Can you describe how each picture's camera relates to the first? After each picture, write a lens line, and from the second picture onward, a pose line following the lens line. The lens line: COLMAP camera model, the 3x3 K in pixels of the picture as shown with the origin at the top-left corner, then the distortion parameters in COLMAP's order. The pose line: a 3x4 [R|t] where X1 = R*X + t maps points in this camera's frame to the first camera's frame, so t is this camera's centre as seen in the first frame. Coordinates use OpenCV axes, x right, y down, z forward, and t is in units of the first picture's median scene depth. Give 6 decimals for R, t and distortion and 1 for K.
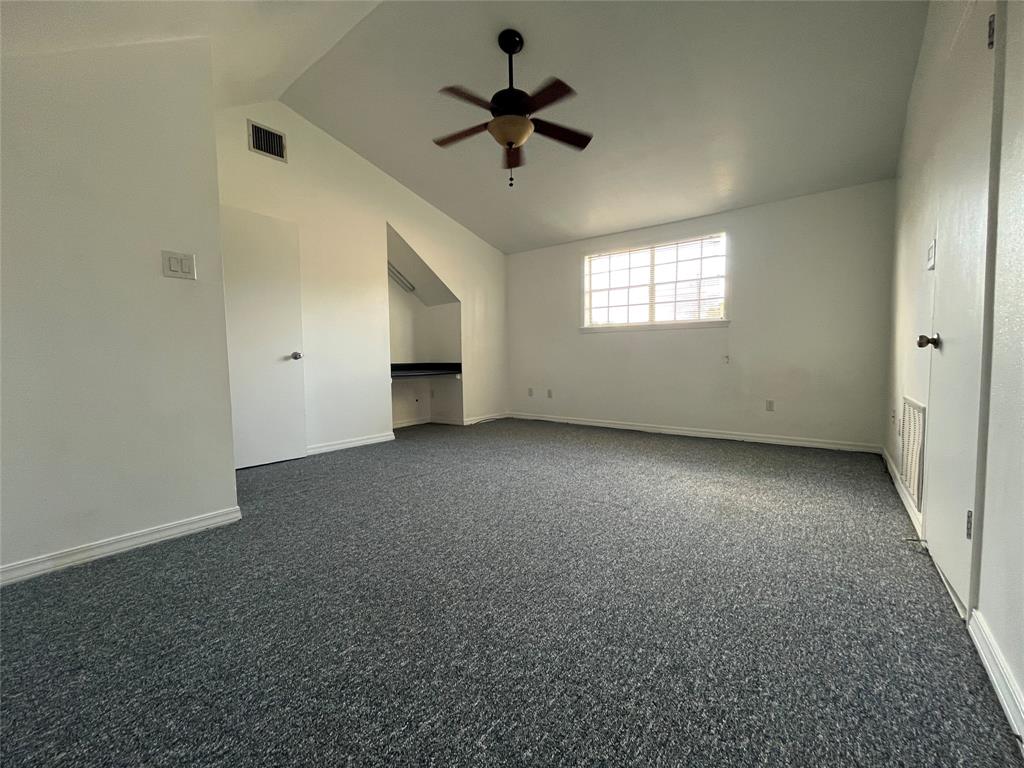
lens RADIAL K [[417.6, 0, 513.6], [0, 417.6, 385.5], [0, 0, 1]] dist [0.000106, 0.000880]
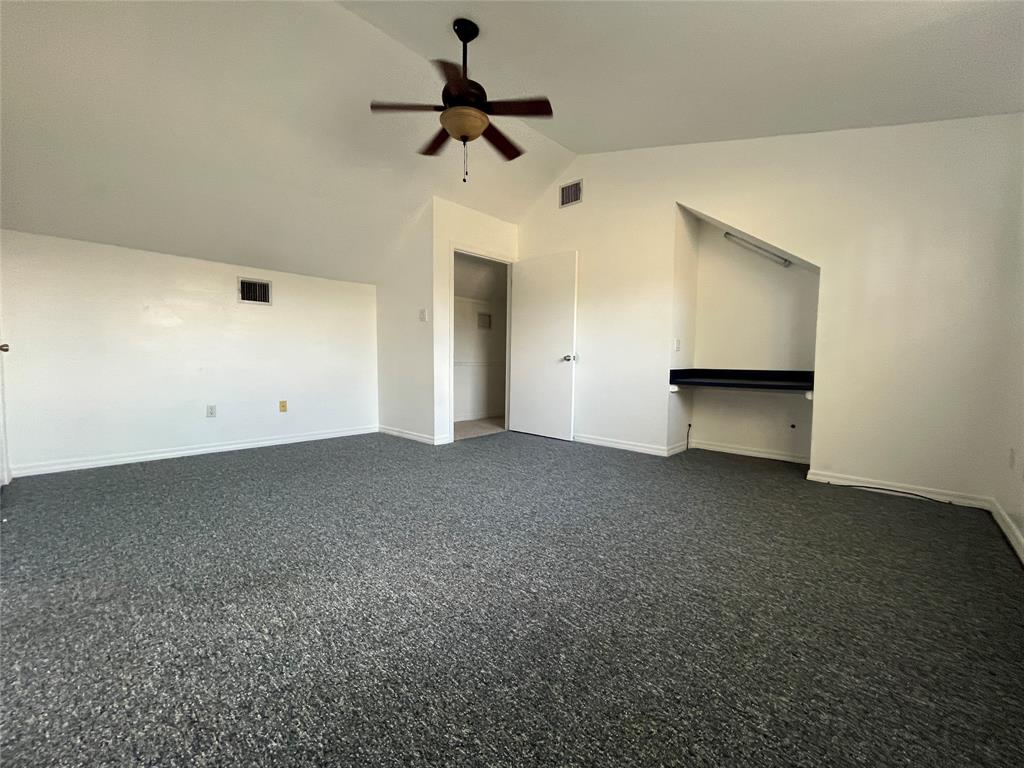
lens RADIAL K [[417.6, 0, 508.4], [0, 417.6, 386.4], [0, 0, 1]] dist [0.000106, 0.000880]
pose [[-0.097278, 0.073611, -0.992531, 0.565857], [-0.073088, 0.994040, 0.080886, -0.057847], [0.992570, 0.080411, -0.091318, 0.719077]]
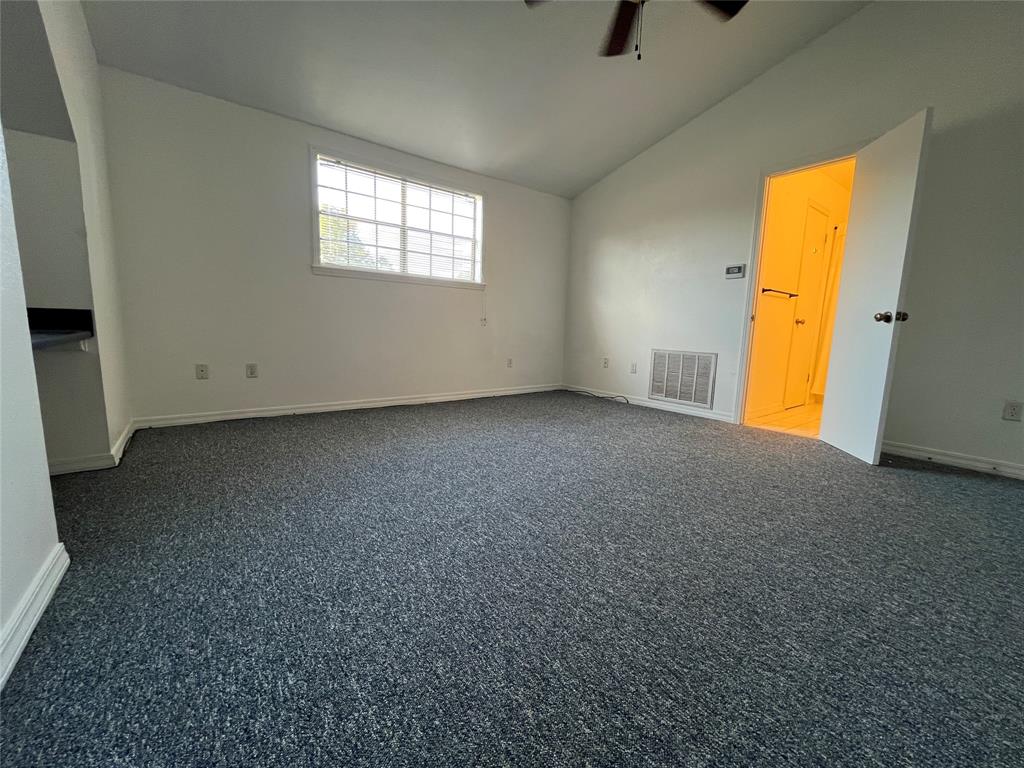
lens RADIAL K [[417.6, 0, 512.4], [0, 417.6, 380.9], [0, 0, 1]] dist [0.000106, 0.000880]
pose [[0.262041, -0.108038, 0.958990, -0.455708], [0.030749, 0.994144, 0.103596, -0.019242], [-0.964567, 0.002341, 0.263829, 0.598394]]
